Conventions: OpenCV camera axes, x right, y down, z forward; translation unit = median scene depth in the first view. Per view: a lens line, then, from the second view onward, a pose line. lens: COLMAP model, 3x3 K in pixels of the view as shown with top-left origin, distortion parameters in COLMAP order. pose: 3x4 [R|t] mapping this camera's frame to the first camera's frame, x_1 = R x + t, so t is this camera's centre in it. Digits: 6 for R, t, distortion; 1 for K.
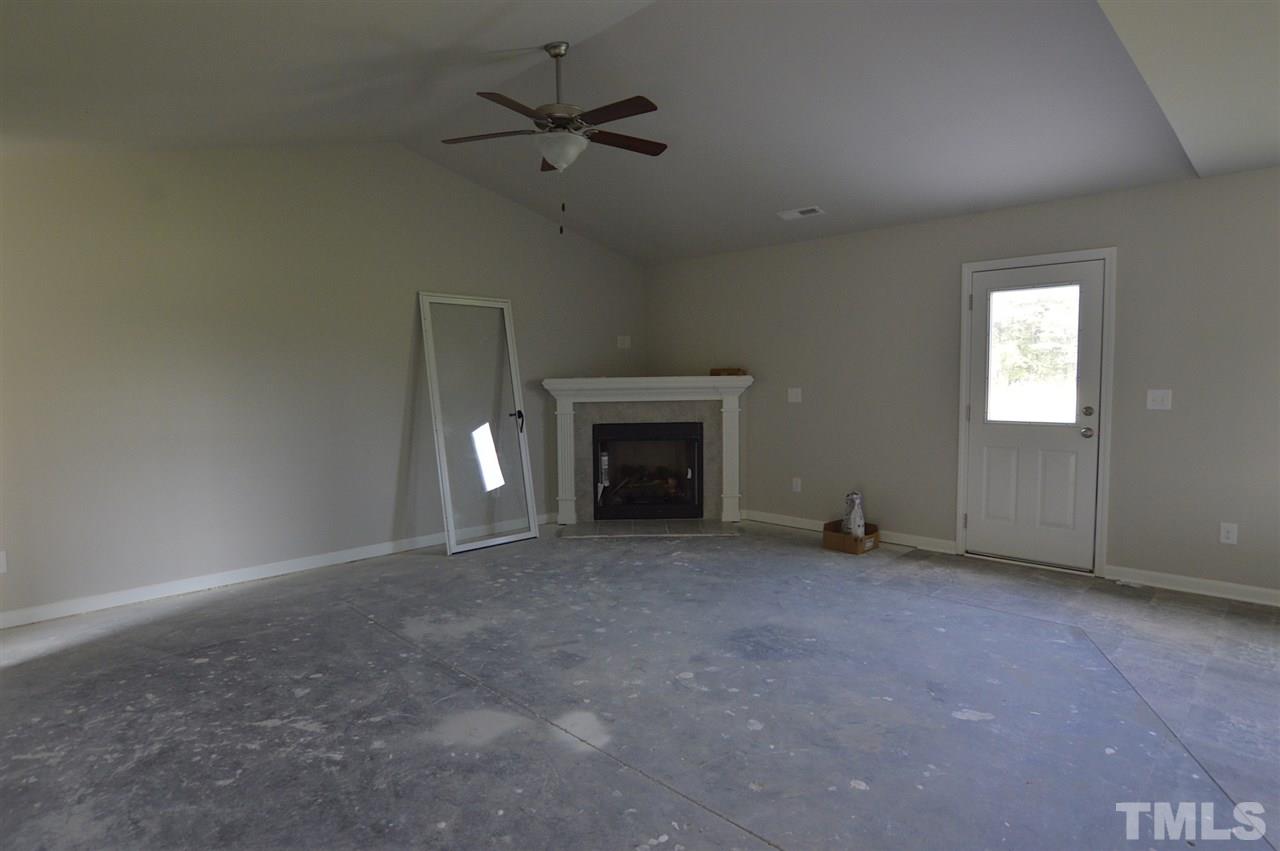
lens RADIAL K [[695.8, 0, 631.6], [0, 695.8, 424.4], [0, 0, 1]] dist [-0.029480, 0.004053]
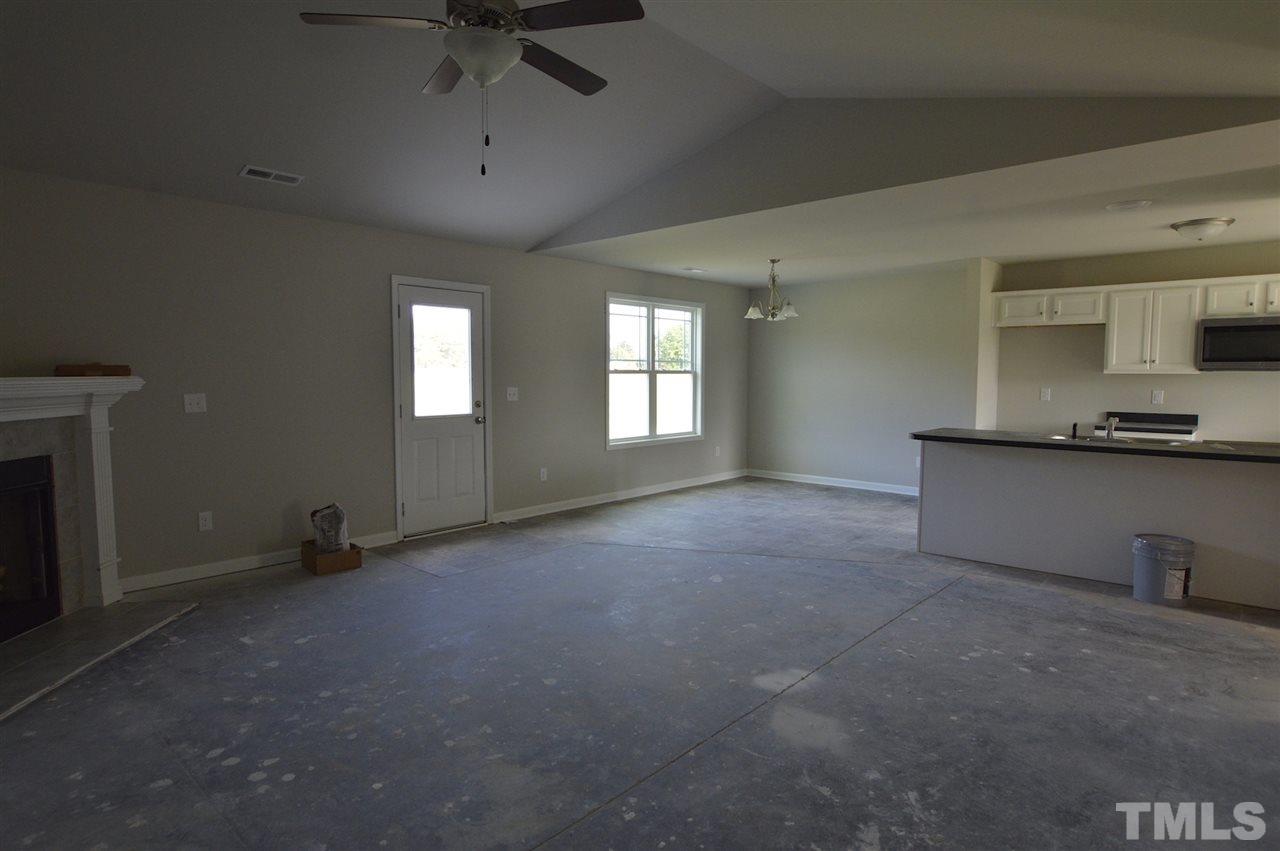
lens RADIAL K [[695.8, 0, 632.9], [0, 695.8, 421.4], [0, 0, 1]] dist [-0.029480, 0.004053]
pose [[-0.046790, -0.055926, 0.997338, -0.511826], [0.069019, 0.995864, 0.059082, -0.032363], [-0.996517, 0.071599, -0.042737, 0.547608]]
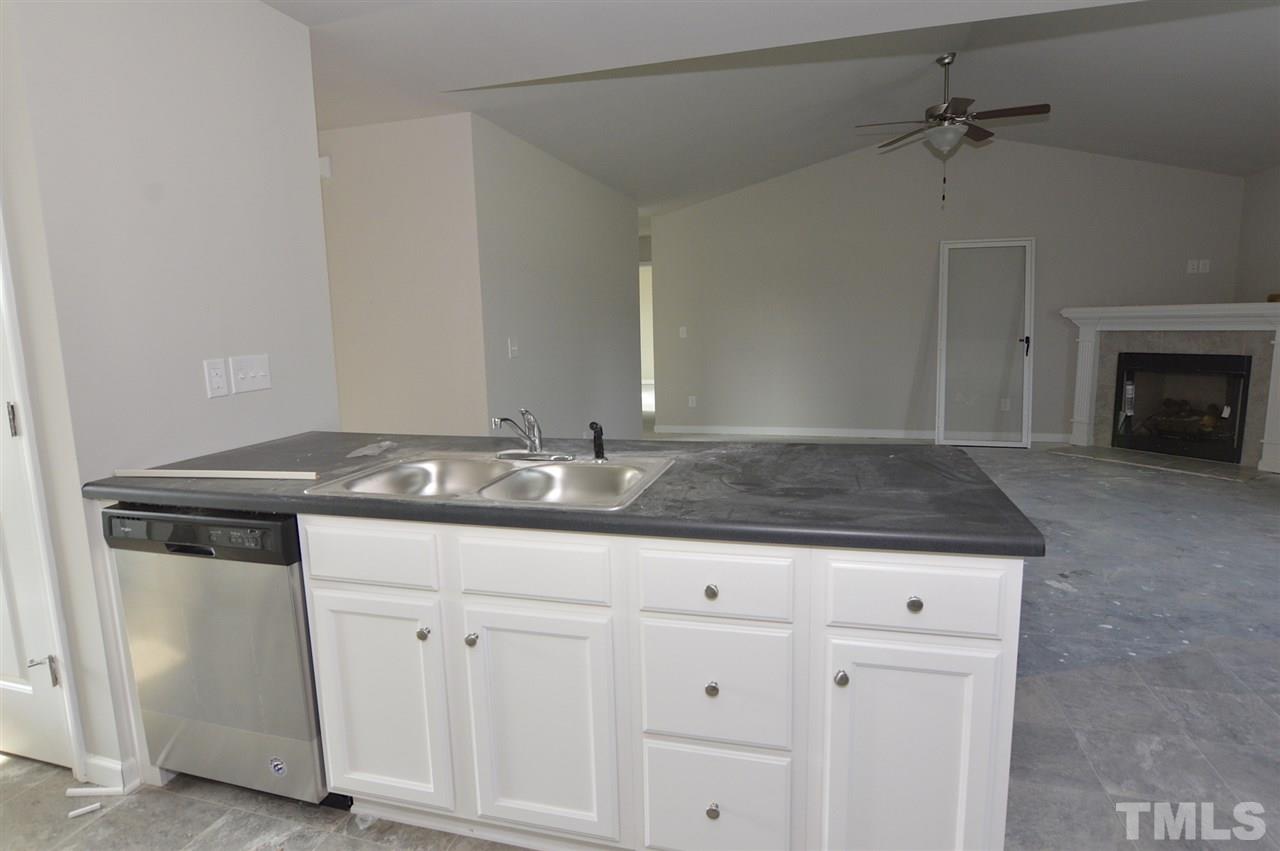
lens RADIAL K [[695.8, 0, 626.8], [0, 695.8, 421.1], [0, 0, 1]] dist [-0.029480, 0.004053]
pose [[0.469471, 0.127591, -0.873680, 0.509729], [-0.042232, 0.991616, 0.122122, 0.007207], [0.881937, -0.020436, 0.470924, -0.108338]]
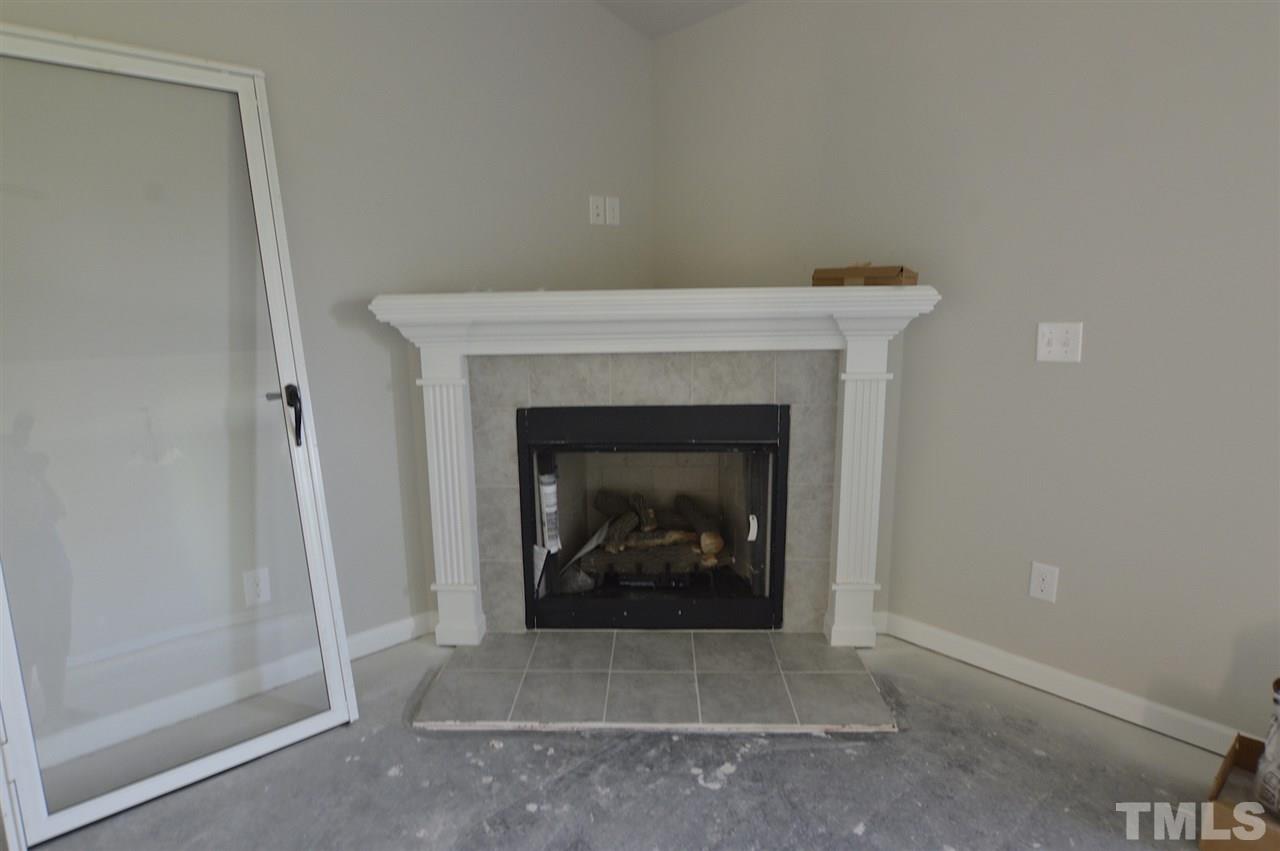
lens RADIAL K [[695.8, 0, 632.4], [0, 695.8, 424.7], [0, 0, 1]] dist [-0.029480, 0.004053]
pose [[0.999364, 0.005121, -0.035299, 0.027053], [-0.000884, 0.992891, 0.119025, -0.040311], [0.035657, -0.118918, 0.992264, 0.618052]]
